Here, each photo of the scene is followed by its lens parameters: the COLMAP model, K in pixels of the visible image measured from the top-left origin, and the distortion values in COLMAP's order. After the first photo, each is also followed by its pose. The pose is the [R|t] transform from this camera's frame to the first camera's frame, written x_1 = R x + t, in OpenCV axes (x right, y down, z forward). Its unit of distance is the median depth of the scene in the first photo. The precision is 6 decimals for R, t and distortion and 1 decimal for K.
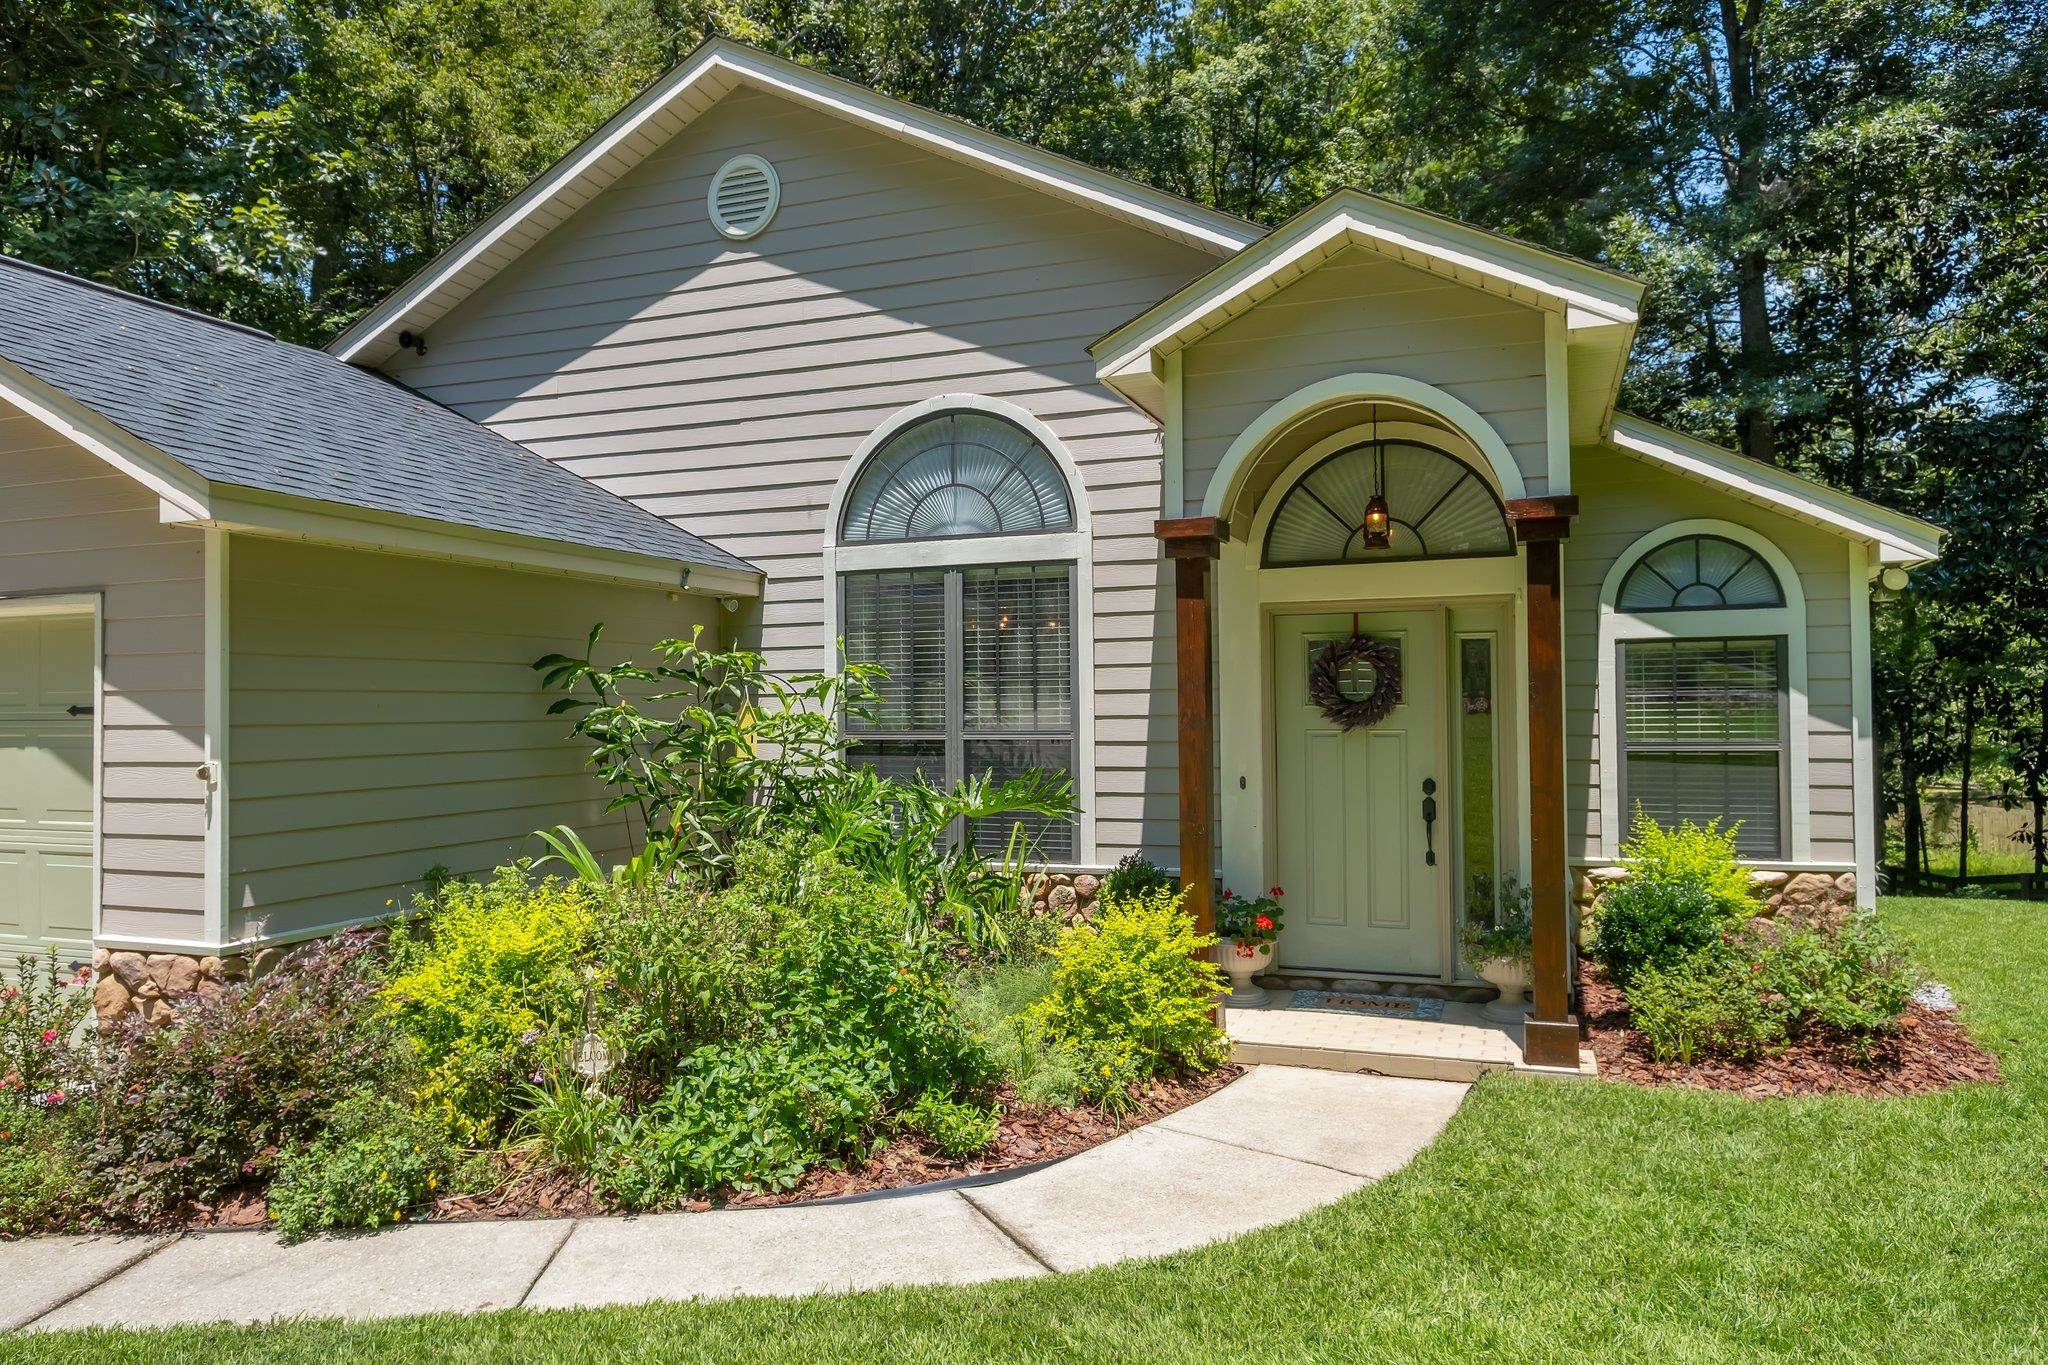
lens RADIAL K [[1328.9, 0, 1024.0], [0, 1328.9, 682.5], [0, 0, 1]] dist [0.019350, 0.000732]
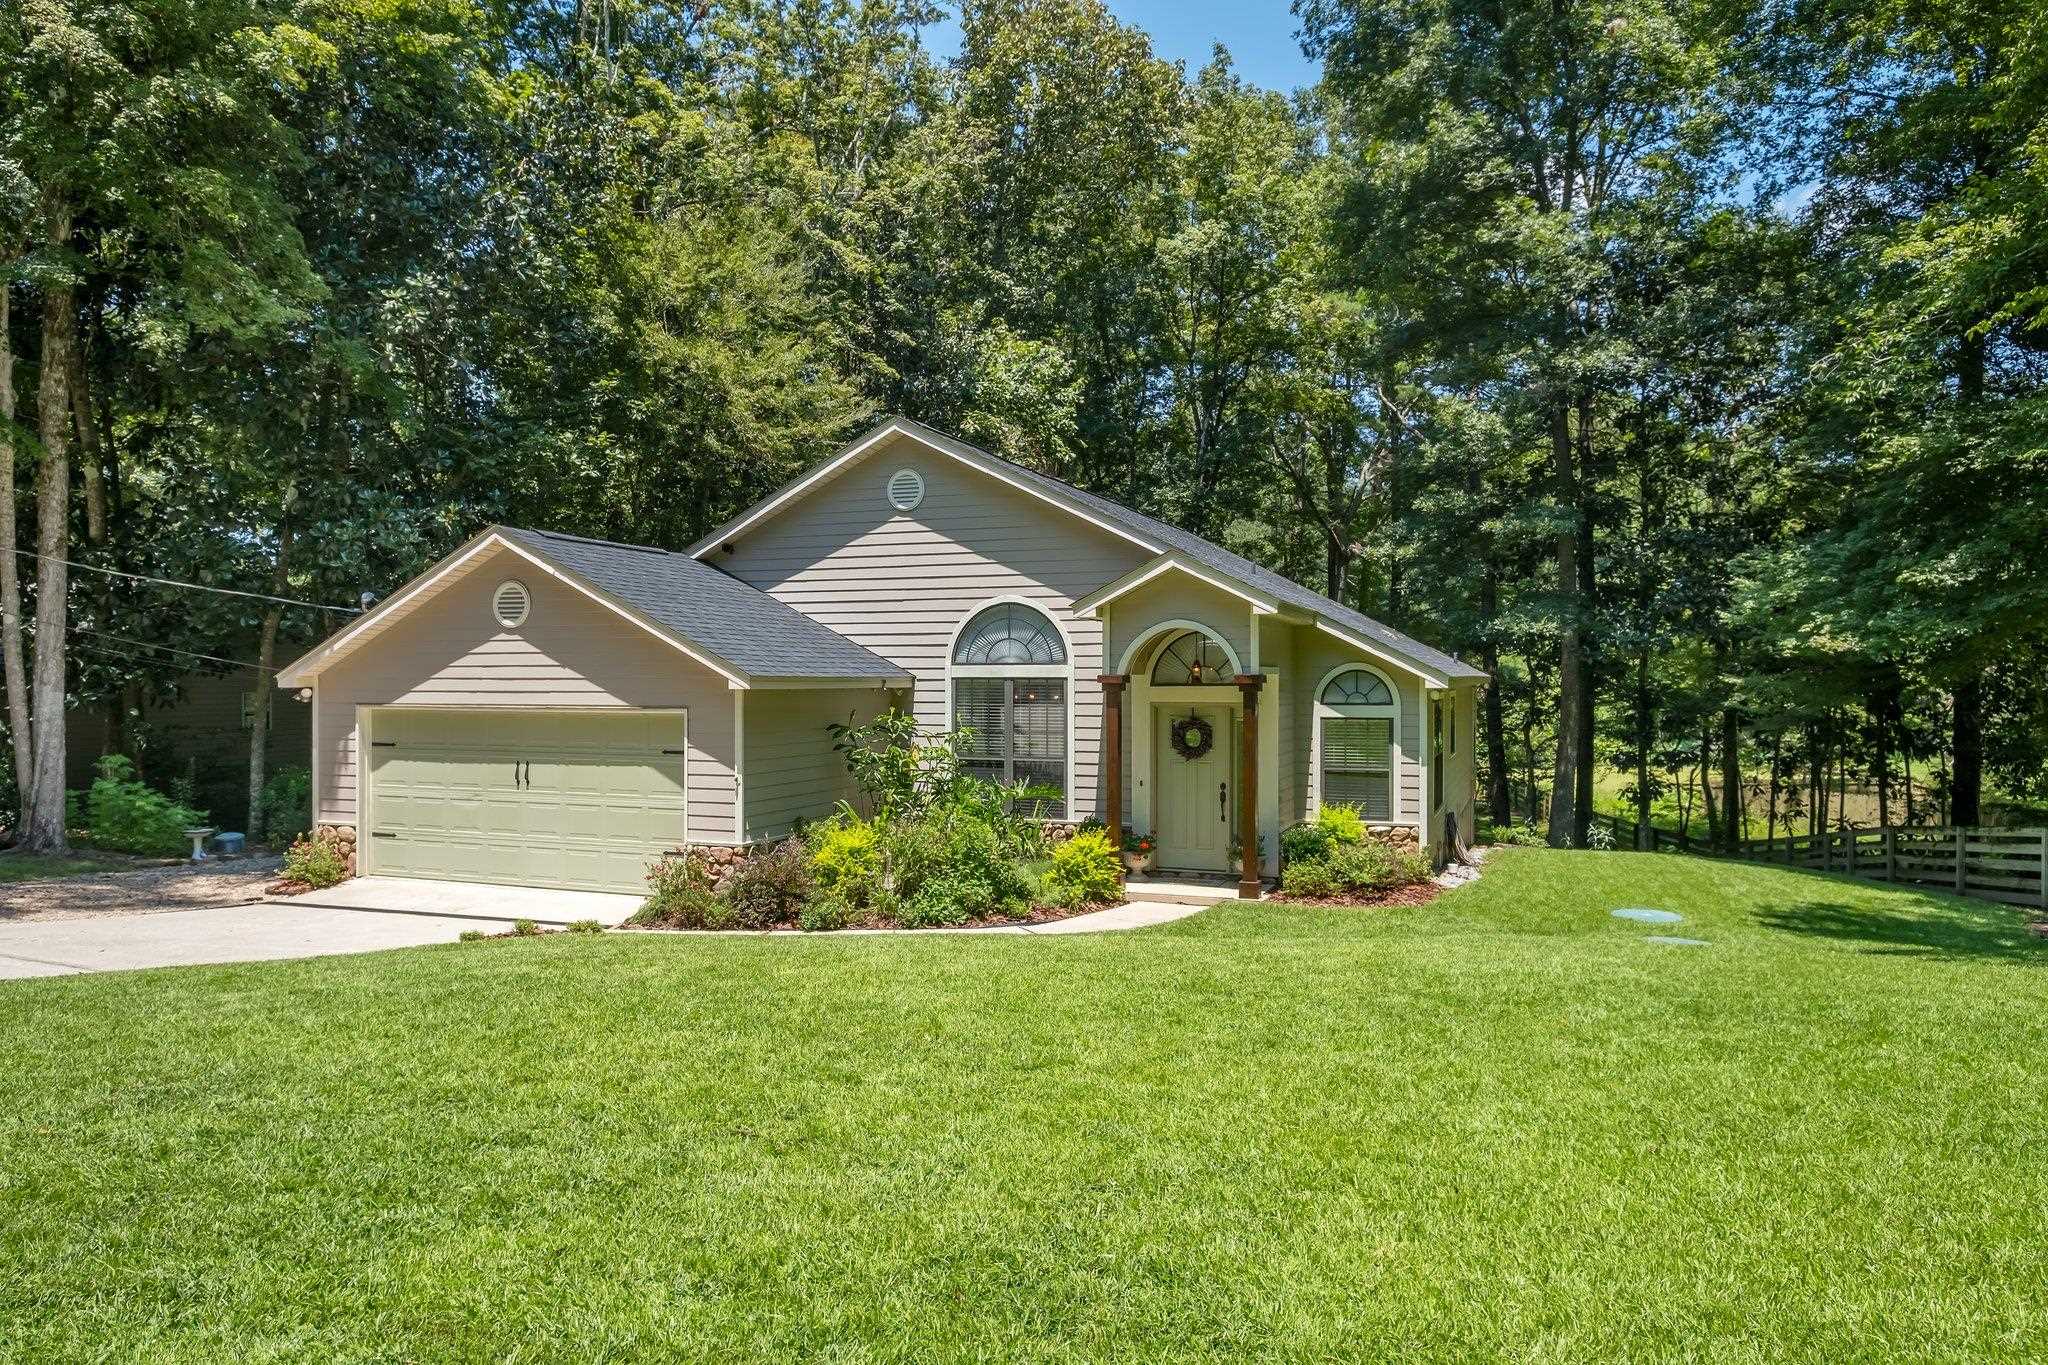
lens RADIAL K [[1328.9, 0, 1024.0], [0, 1328.9, 682.5], [0, 0, 1]] dist [0.019350, 0.000732]
pose [[0.999868, 0.009848, -0.012901, -0.002661], [-0.009580, 0.999740, 0.020690, -0.140304], [0.013102, -0.020564, 0.999703, -1.241381]]
